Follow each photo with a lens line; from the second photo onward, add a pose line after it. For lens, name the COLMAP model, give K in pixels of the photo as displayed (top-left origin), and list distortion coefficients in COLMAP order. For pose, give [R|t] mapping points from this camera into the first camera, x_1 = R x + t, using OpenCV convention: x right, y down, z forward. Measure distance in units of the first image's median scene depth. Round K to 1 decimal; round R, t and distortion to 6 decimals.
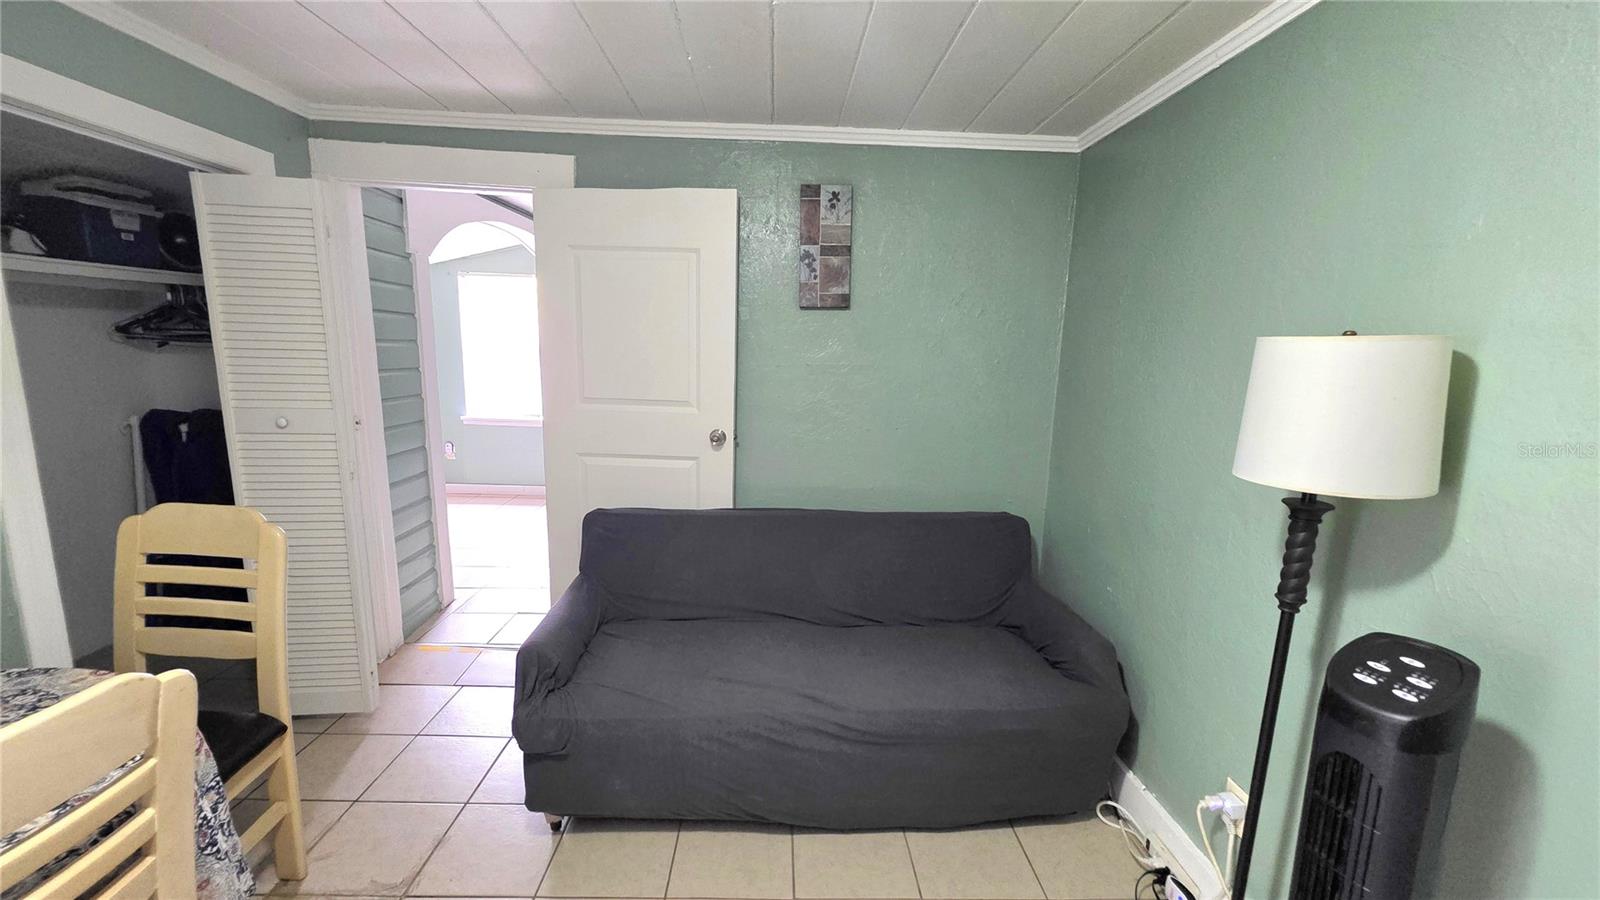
lens RADIAL K [[642.7, 0, 807.8], [0, 642.7, 449.7], [0, 0, 1]] dist [0.002099, -0.000489]
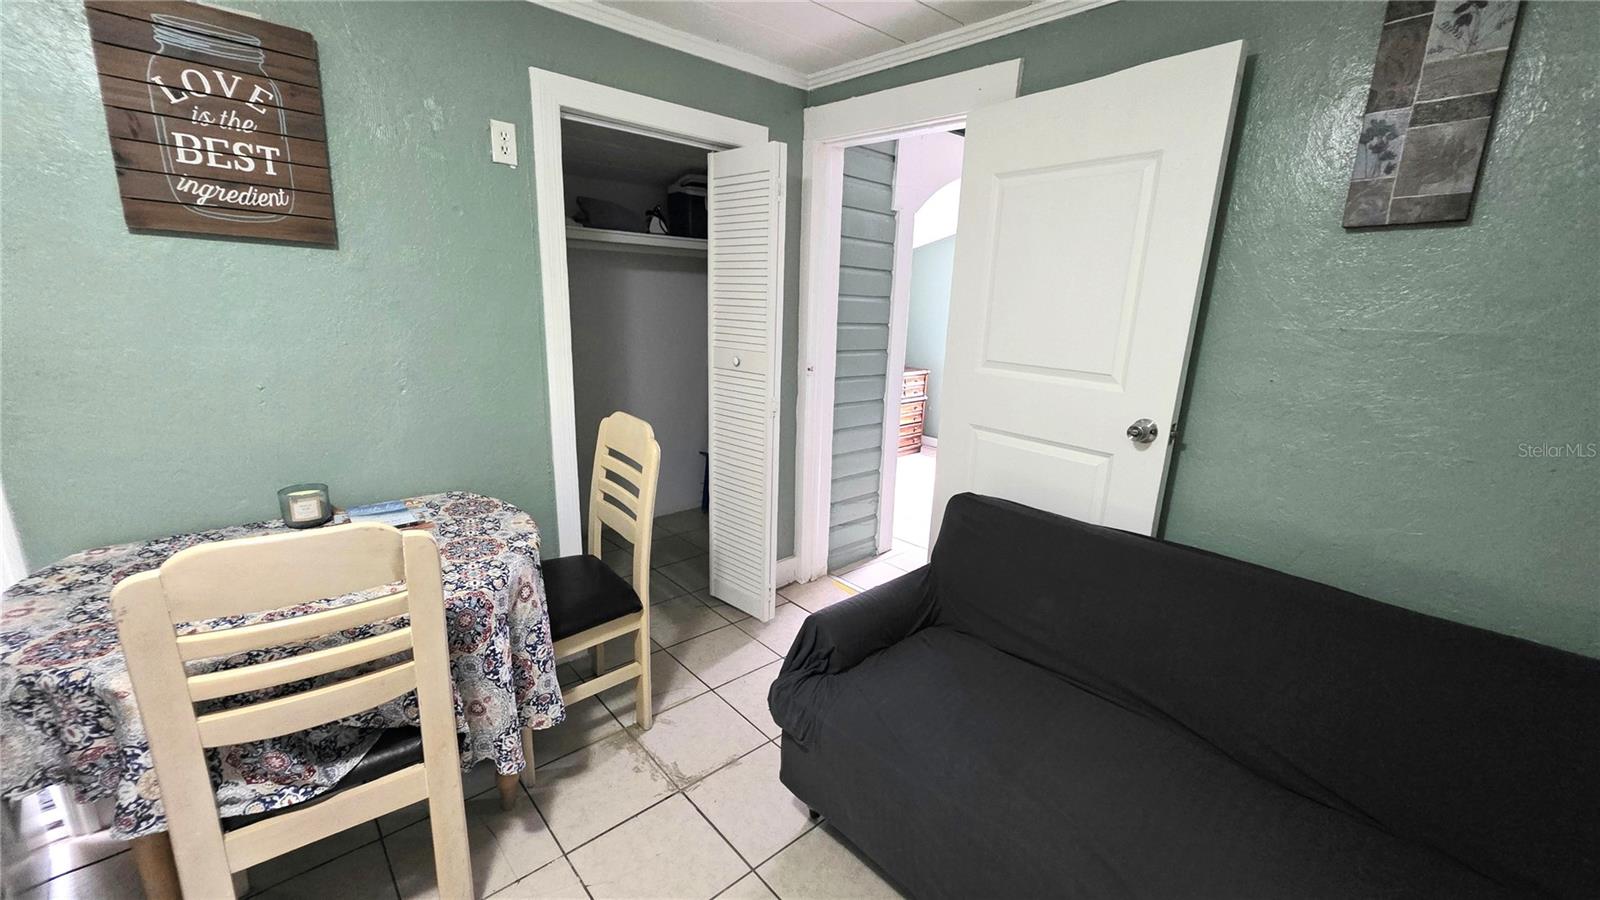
lens RADIAL K [[642.7, 0, 798.5], [0, 642.7, 456.0], [0, 0, 1]] dist [0.002099, -0.000489]
pose [[0.634359, 0.180017, -0.751786, 0.149332], [-0.142878, 0.983056, 0.114834, -0.019005], [0.759720, 0.034568, 0.649331, 0.270210]]
